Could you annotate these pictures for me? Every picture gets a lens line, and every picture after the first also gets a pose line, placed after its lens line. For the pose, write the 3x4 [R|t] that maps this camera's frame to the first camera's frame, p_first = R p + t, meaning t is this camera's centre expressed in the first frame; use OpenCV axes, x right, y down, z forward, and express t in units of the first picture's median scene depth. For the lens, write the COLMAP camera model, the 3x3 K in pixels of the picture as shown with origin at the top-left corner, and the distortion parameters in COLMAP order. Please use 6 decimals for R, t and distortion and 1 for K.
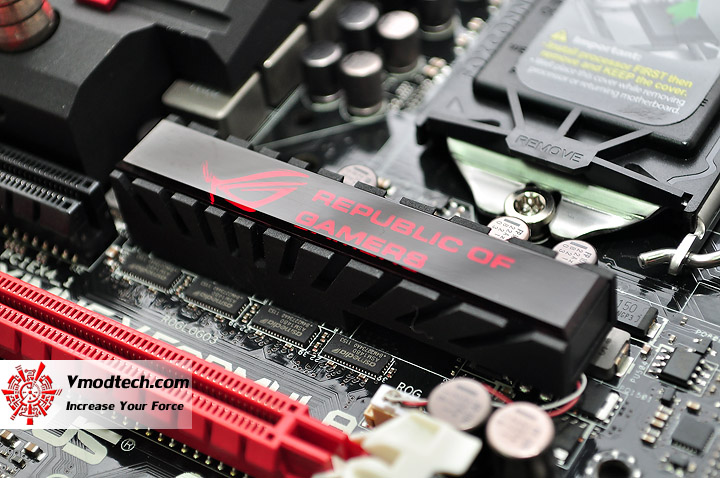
lens RADIAL K [[1585.6, 0, 360.0], [0, 1585.6, 239.0], [0, 0, 1]] dist [0.042834, -0.269034]
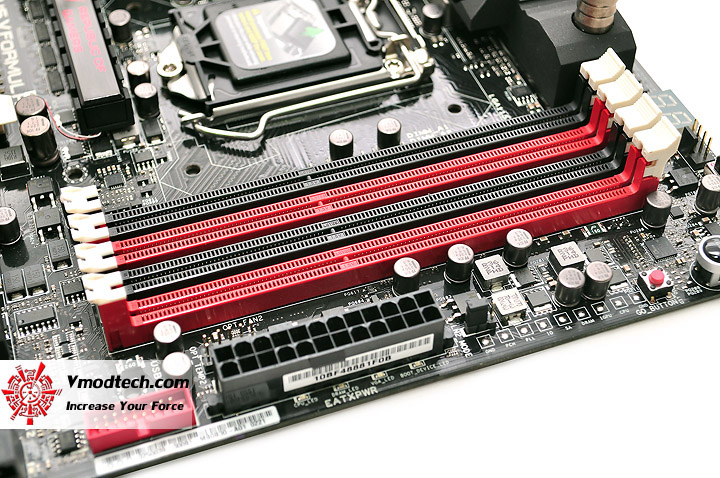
lens RADIAL K [[1132.6, 0, 360.0], [0, 1132.6, 239.0], [0, 0, 1]] dist [-0.002976, -0.074331]
pose [[0.782176, 0.546780, -0.298719, 0.826753], [-0.523508, 0.836716, 0.160766, -0.193086], [0.337846, 0.030634, 0.940703, -0.255306]]
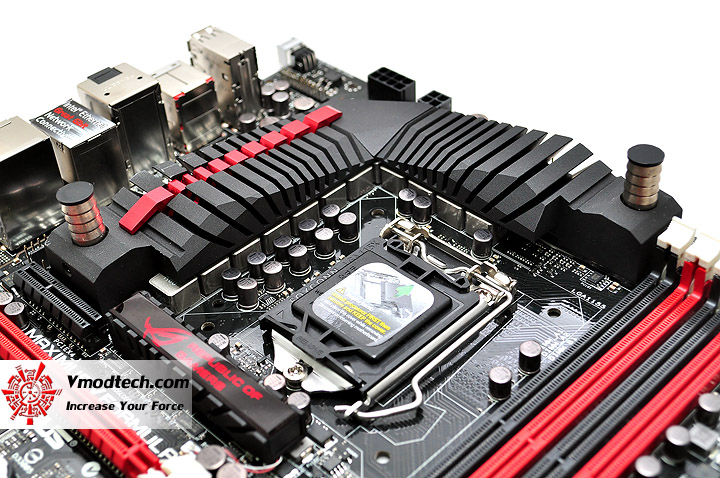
lens RADIAL K [[1088.3, 0, 360.0], [0, 1088.3, 239.0], [0, 0, 1]] dist [0.006419, 0.029167]
pose [[0.974001, 0.195806, -0.113938, 0.308063], [-0.205925, 0.974868, -0.085010, -0.083045], [0.094429, 0.106262, 0.989844, -0.389310]]
